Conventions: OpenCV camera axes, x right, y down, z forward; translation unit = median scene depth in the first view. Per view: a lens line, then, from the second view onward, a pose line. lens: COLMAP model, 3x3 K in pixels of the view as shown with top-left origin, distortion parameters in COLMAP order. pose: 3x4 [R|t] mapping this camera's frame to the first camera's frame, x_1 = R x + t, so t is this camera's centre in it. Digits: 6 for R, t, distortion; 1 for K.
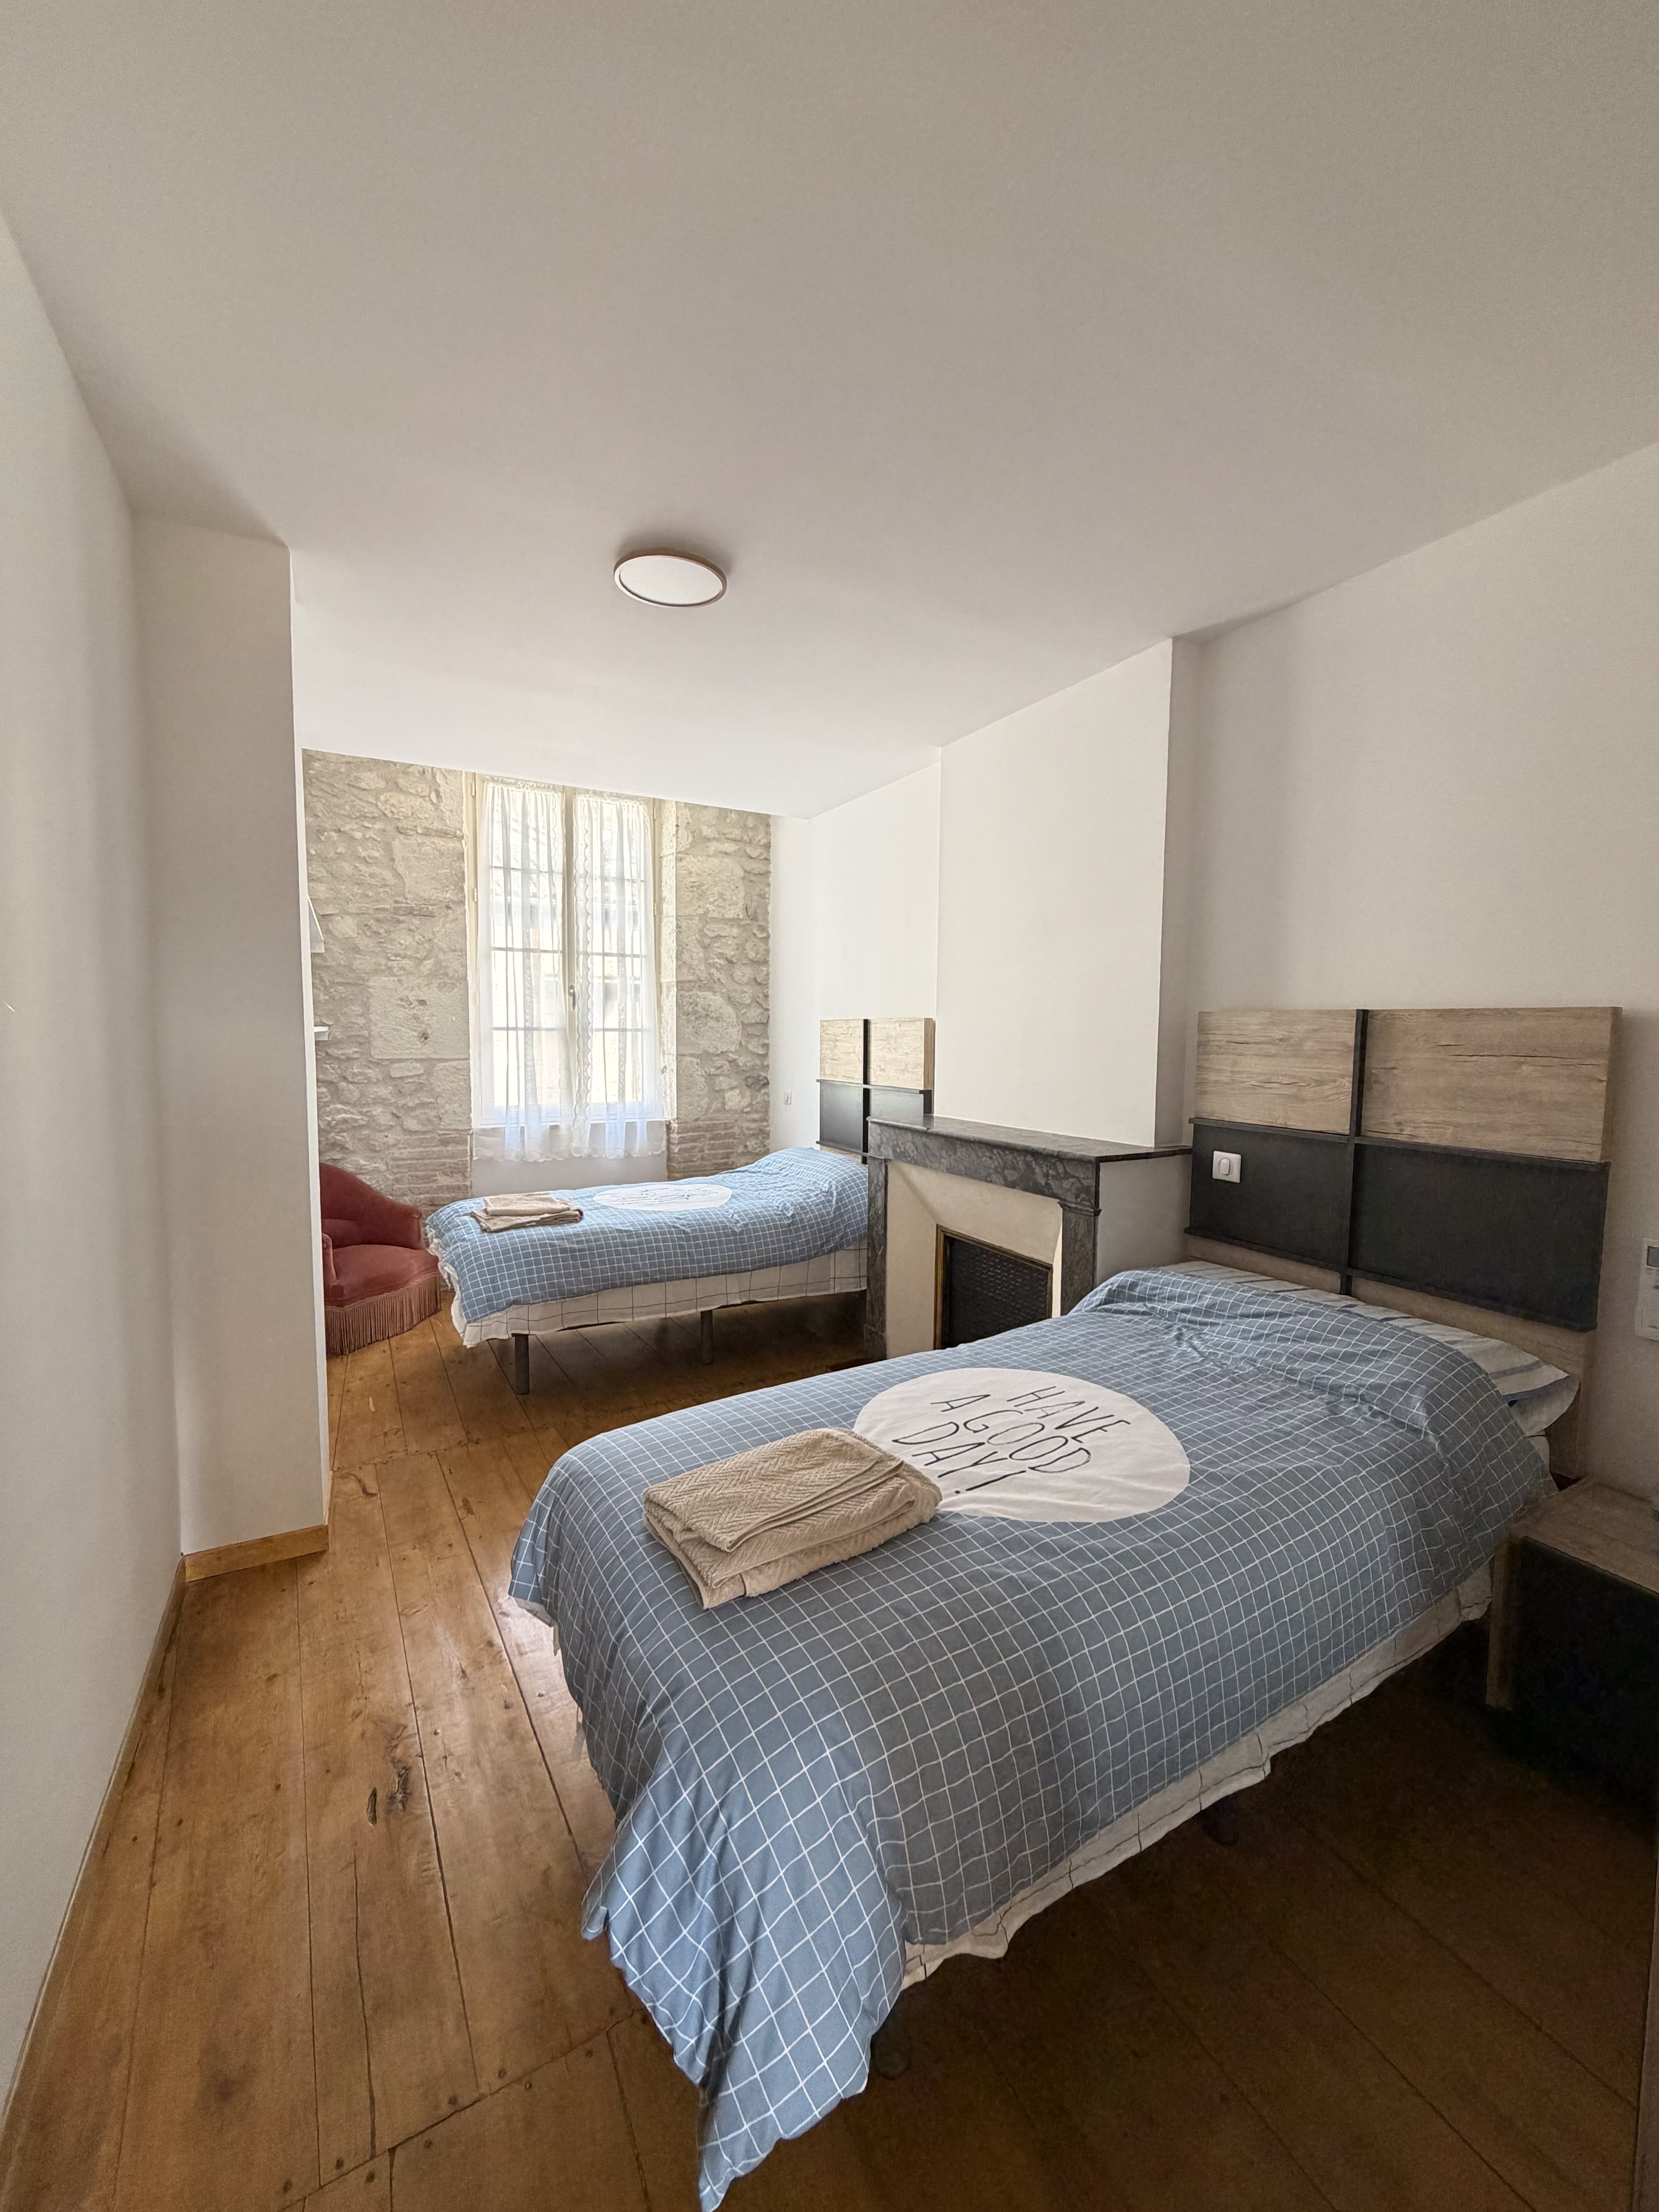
lens RADIAL K [[885.0, 0, 818.2], [0, 885.0, 1111.7], [0, 0, 1]] dist [-0.001988, -0.000094]
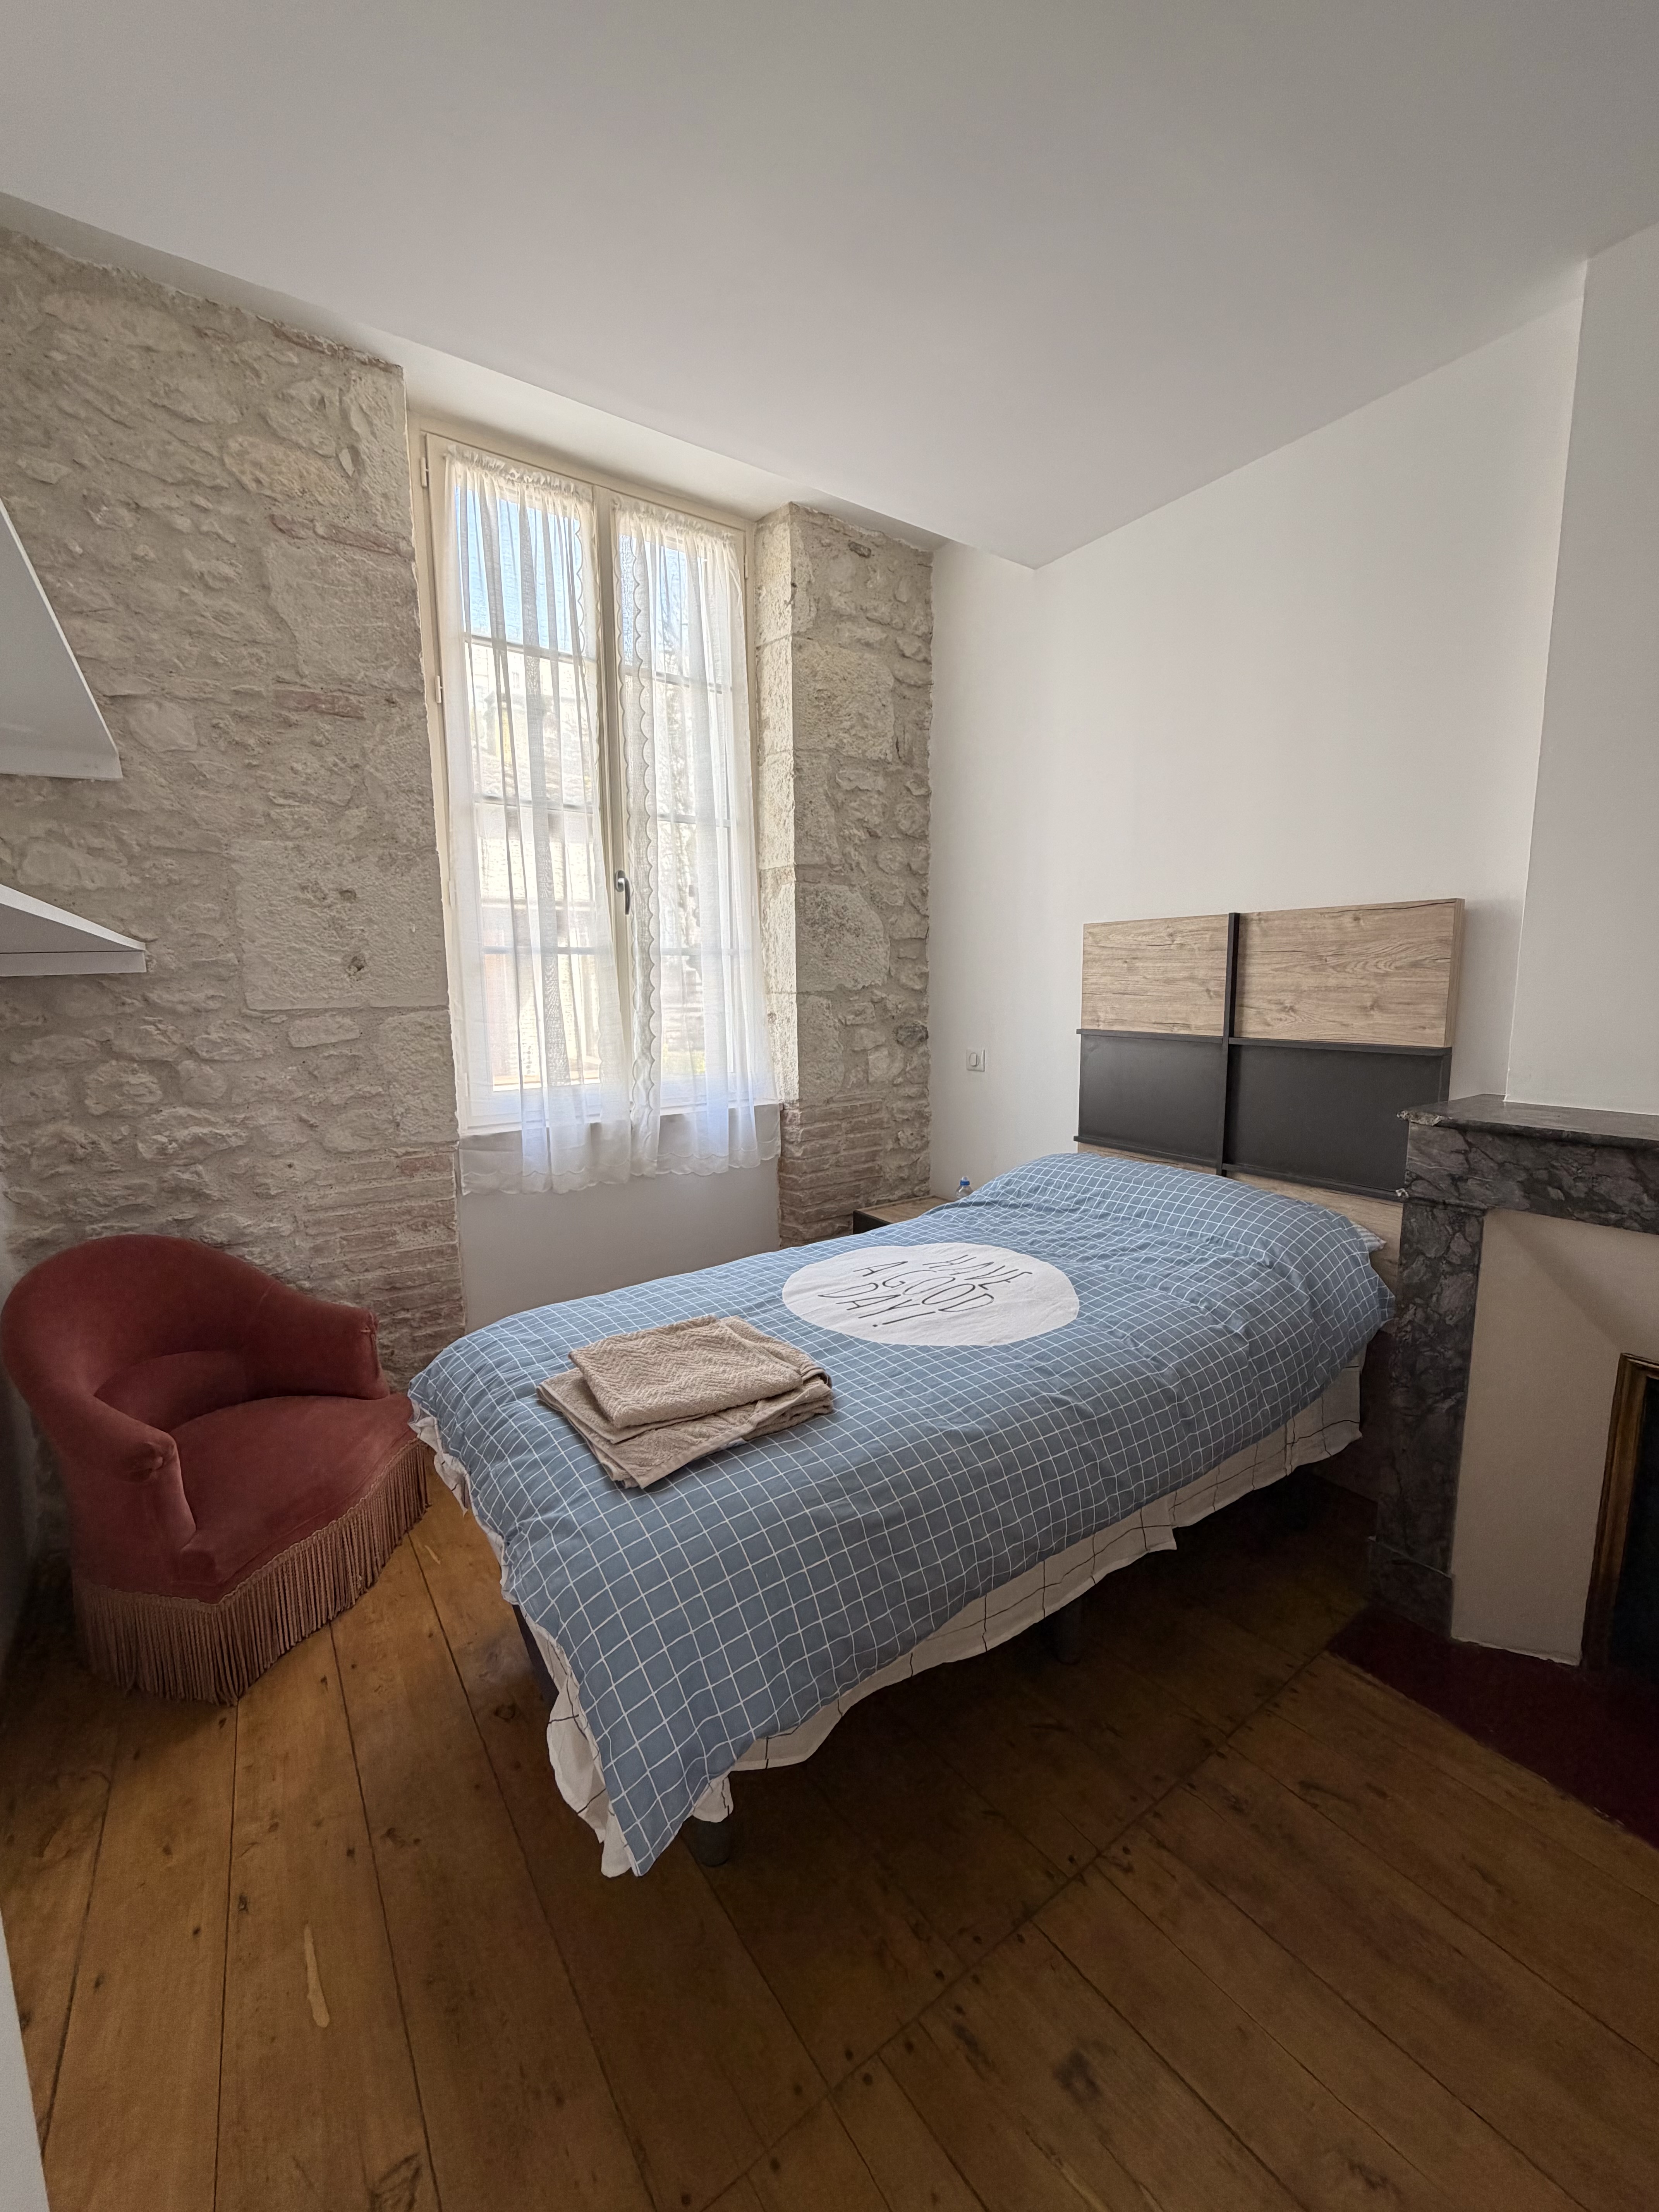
lens RADIAL K [[885.0, 0, 825.2], [0, 885.0, 1112.1], [0, 0, 1]] dist [-0.001988, -0.000094]
pose [[0.993935, -0.034431, 0.104439, -0.226371], [0.027705, 0.997489, 0.065185, -0.025207], [-0.106421, -0.061896, 0.992393, 0.449004]]
